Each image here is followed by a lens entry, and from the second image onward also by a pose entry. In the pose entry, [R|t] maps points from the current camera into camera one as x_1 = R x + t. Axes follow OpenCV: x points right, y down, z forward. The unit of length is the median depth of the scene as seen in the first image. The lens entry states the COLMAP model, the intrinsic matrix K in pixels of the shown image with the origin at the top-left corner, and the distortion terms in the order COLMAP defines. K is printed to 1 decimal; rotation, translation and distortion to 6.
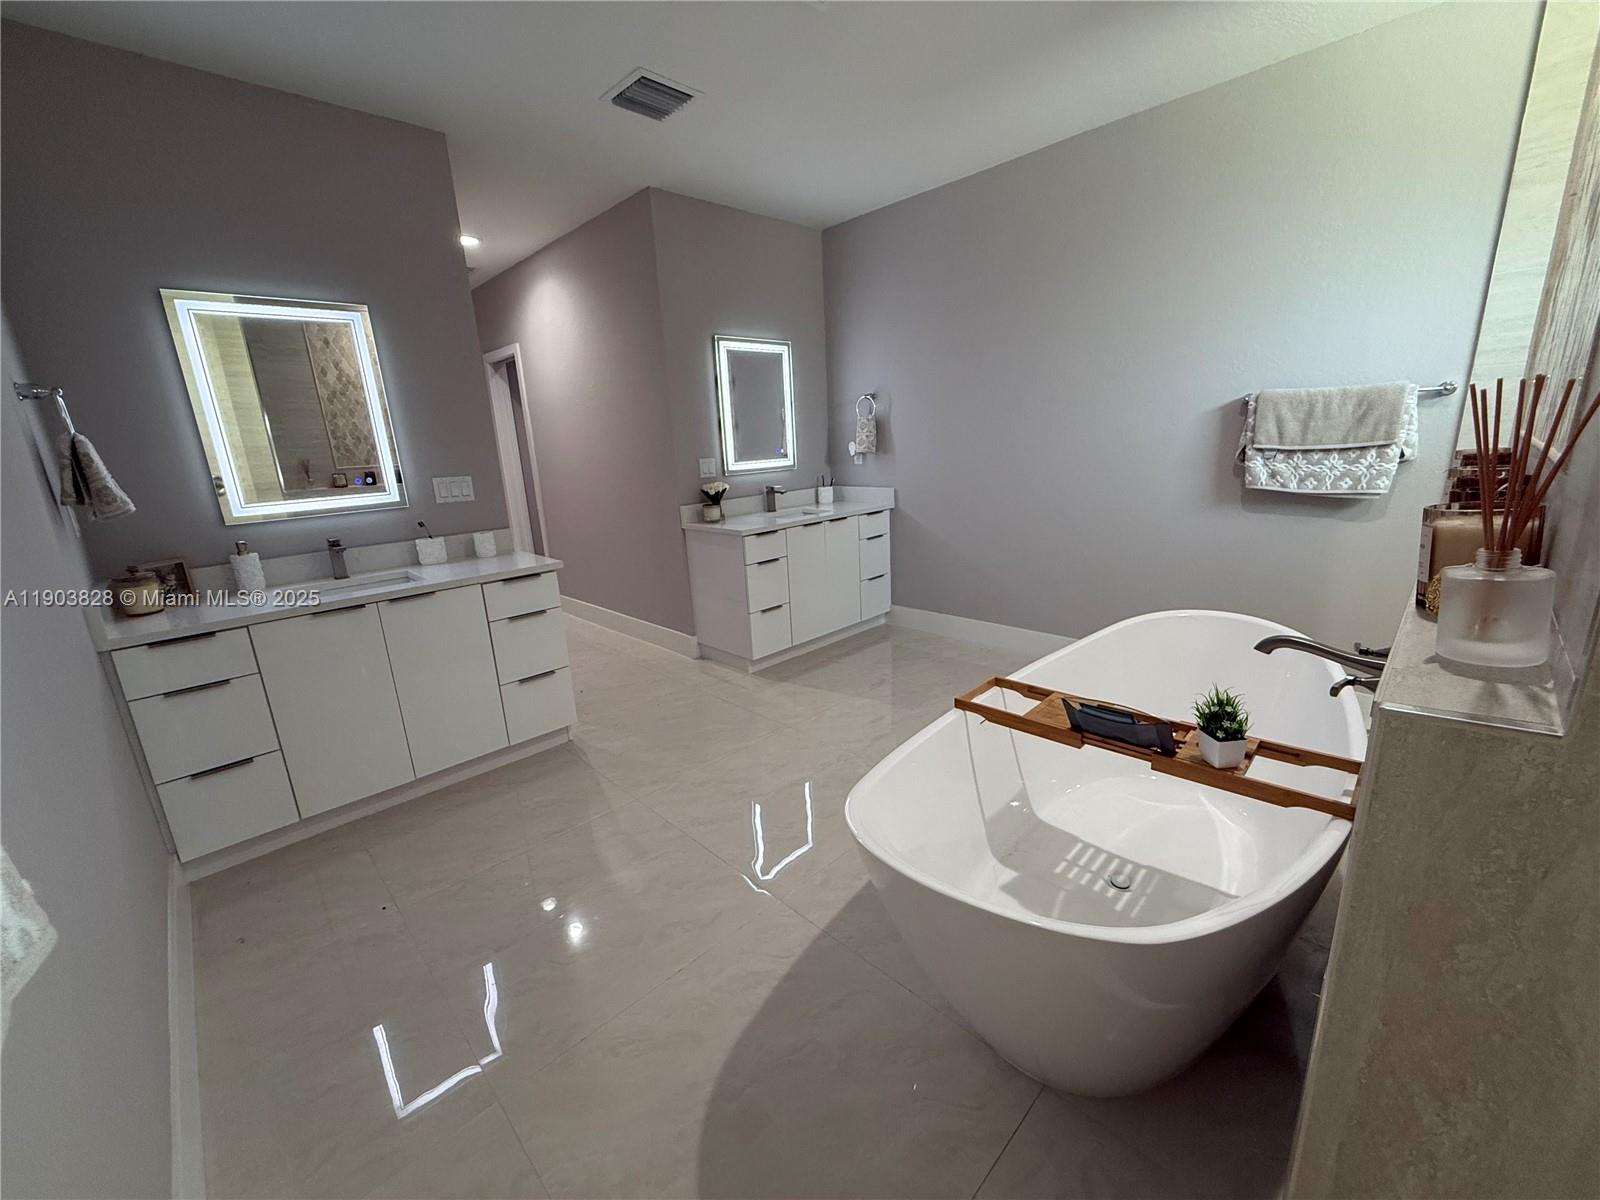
lens RADIAL K [[639.2, 0, 805.1], [0, 639.2, 598.9], [0, 0, 1]] dist [0.003434, 0.000806]
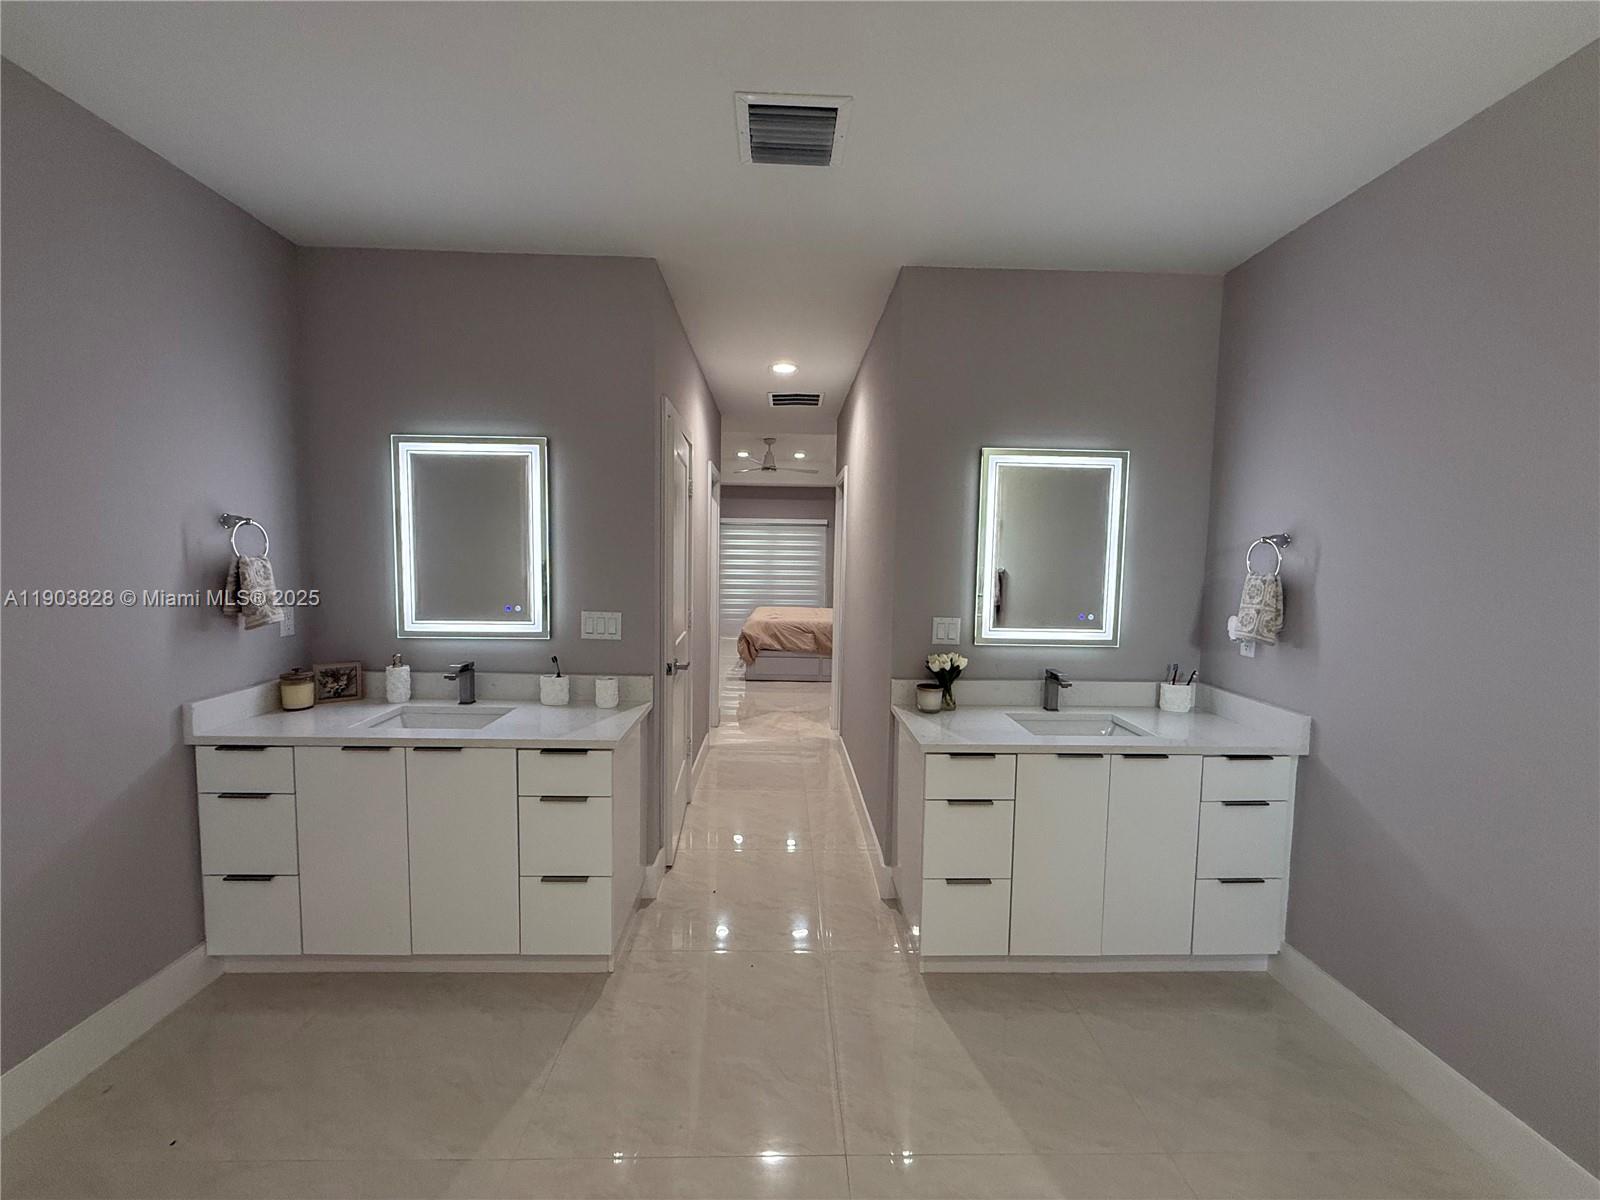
lens RADIAL K [[639.2, 0, 797.7], [0, 639.2, 601.7], [0, 0, 1]] dist [0.003434, 0.000806]
pose [[0.727648, 0.103296, -0.678128, 0.190850], [-0.222510, 0.970684, -0.090899, -0.135269], [0.648858, 0.217033, 0.729301, 0.380949]]
